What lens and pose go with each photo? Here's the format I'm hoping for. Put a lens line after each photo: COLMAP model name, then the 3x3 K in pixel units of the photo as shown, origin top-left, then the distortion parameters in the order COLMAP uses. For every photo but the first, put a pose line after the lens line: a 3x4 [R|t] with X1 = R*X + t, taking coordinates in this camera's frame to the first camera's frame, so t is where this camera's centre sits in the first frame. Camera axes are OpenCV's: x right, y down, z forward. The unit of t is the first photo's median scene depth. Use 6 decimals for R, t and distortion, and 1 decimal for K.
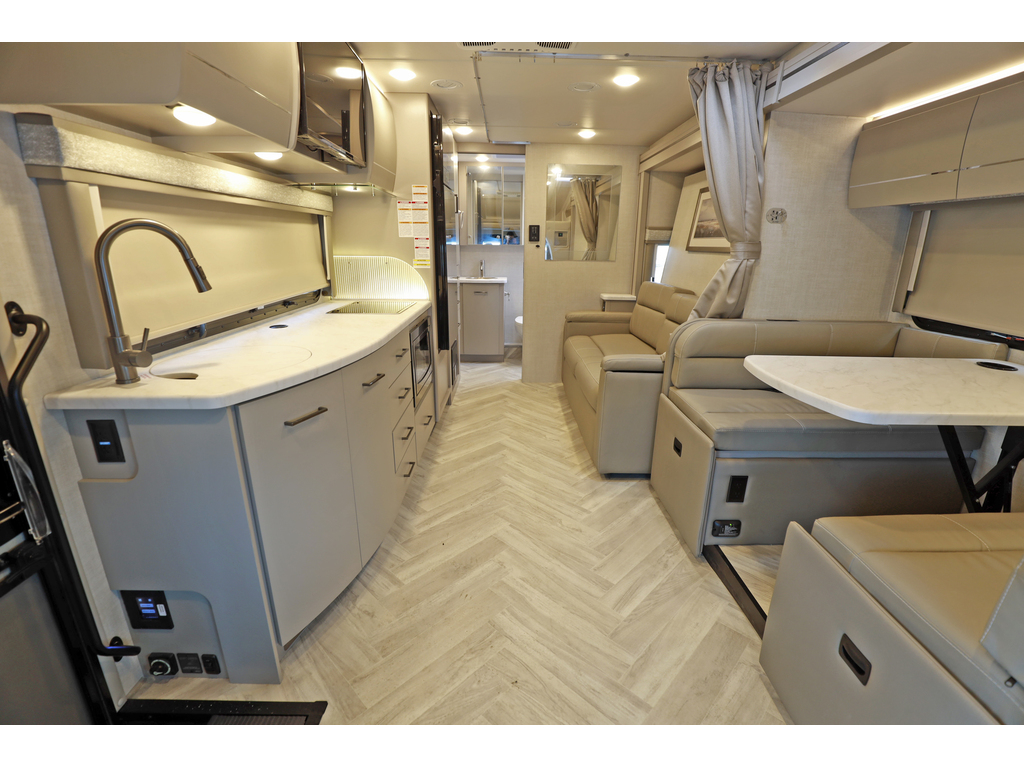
lens RADIAL K [[467.4, 0, 518.7], [0, 467.4, 385.2], [0, 0, 1]] dist [-0.036936, 0.007466]
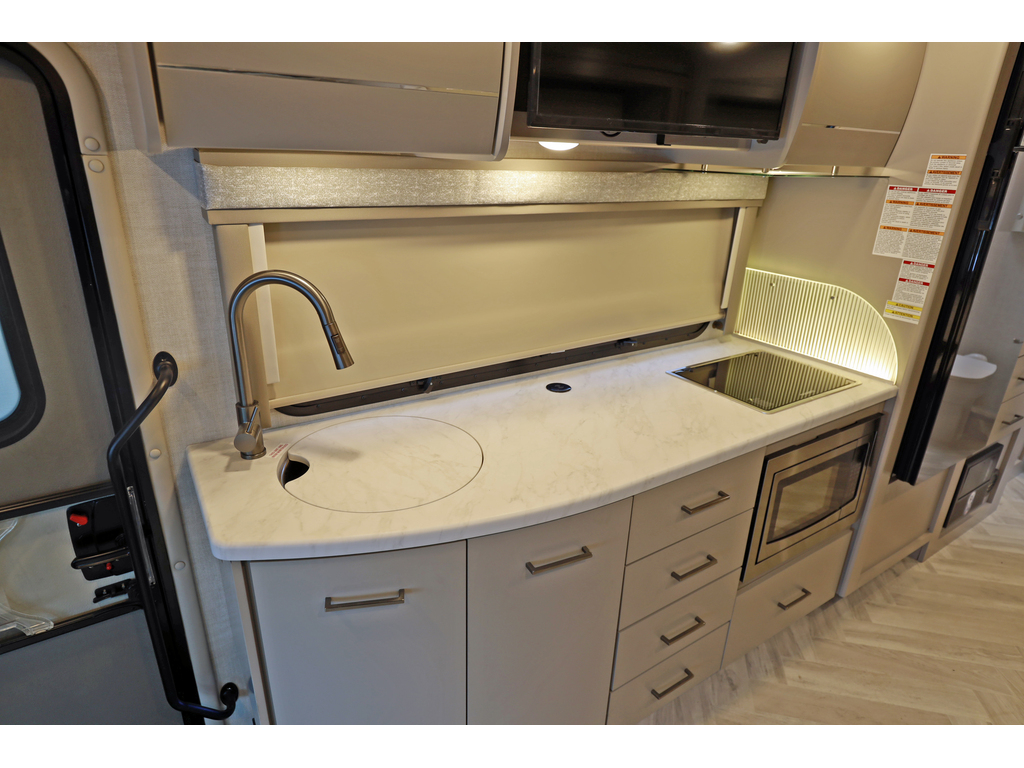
lens RADIAL K [[588.1, 0, 513.5], [0, 588.1, 383.2], [0, 0, 1]] dist [-0.019048, 0.006298]
pose [[0.527288, 0.312185, -0.790258, 0.111601], [-0.271169, 0.943251, 0.191690, -0.248959], [0.805255, 0.113218, 0.582020, 0.395452]]
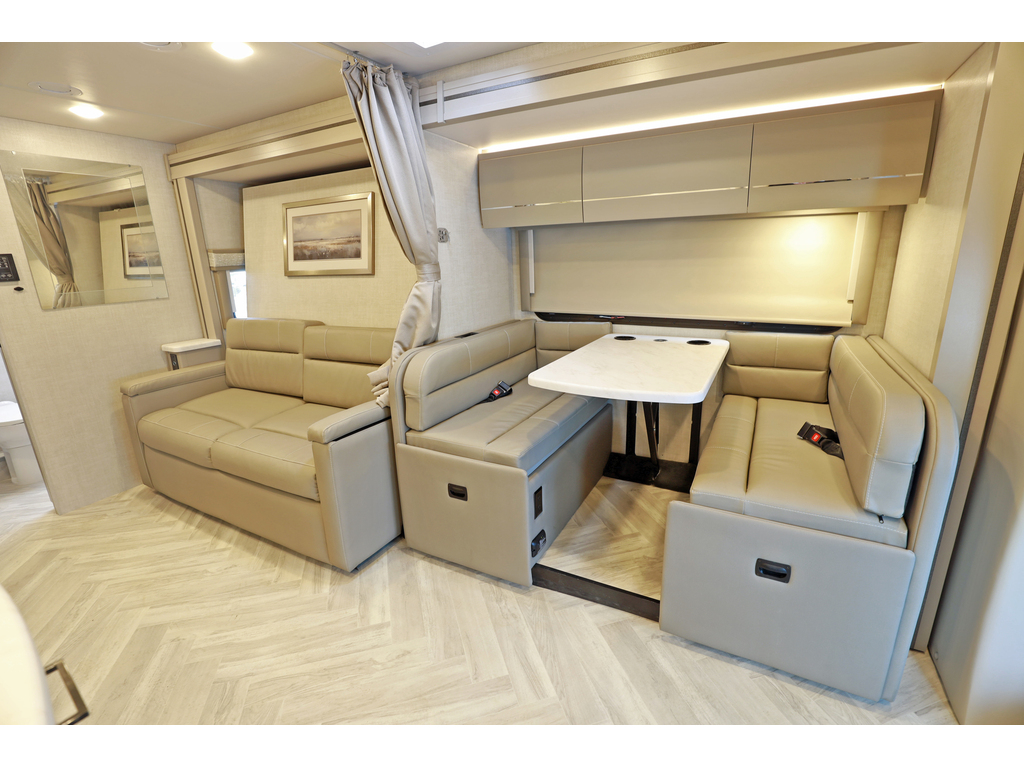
lens RADIAL K [[467.4, 0, 515.9], [0, 467.4, 383.3], [0, 0, 1]] dist [-0.036936, 0.007466]
pose [[0.494660, -0.261956, 0.828668, -0.274327], [0.289976, 0.948600, 0.126772, -0.138624], [-0.819284, 0.177585, 0.545195, 0.357832]]
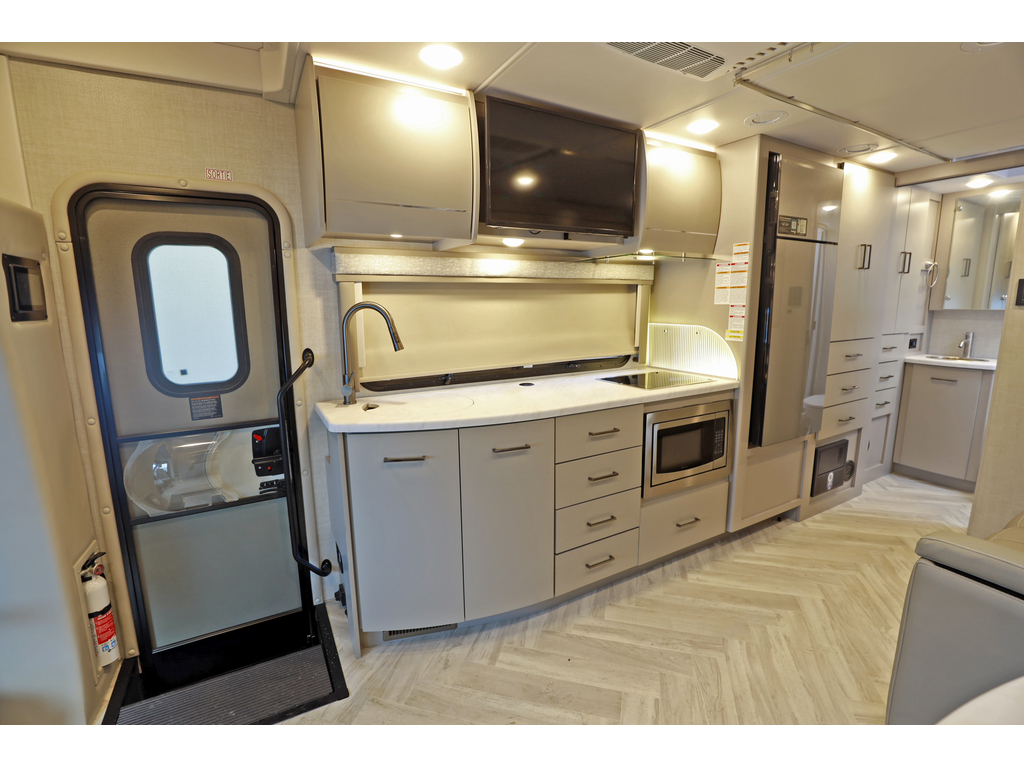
lens RADIAL K [[467.4, 0, 513.5], [0, 467.4, 382.1], [0, 0, 1]] dist [-0.036936, 0.007466]
pose [[0.474540, 0.132182, -0.870253, 0.415587], [-0.241943, 0.970168, 0.015430, -0.126606], [0.846331, 0.203229, 0.492364, 0.360047]]
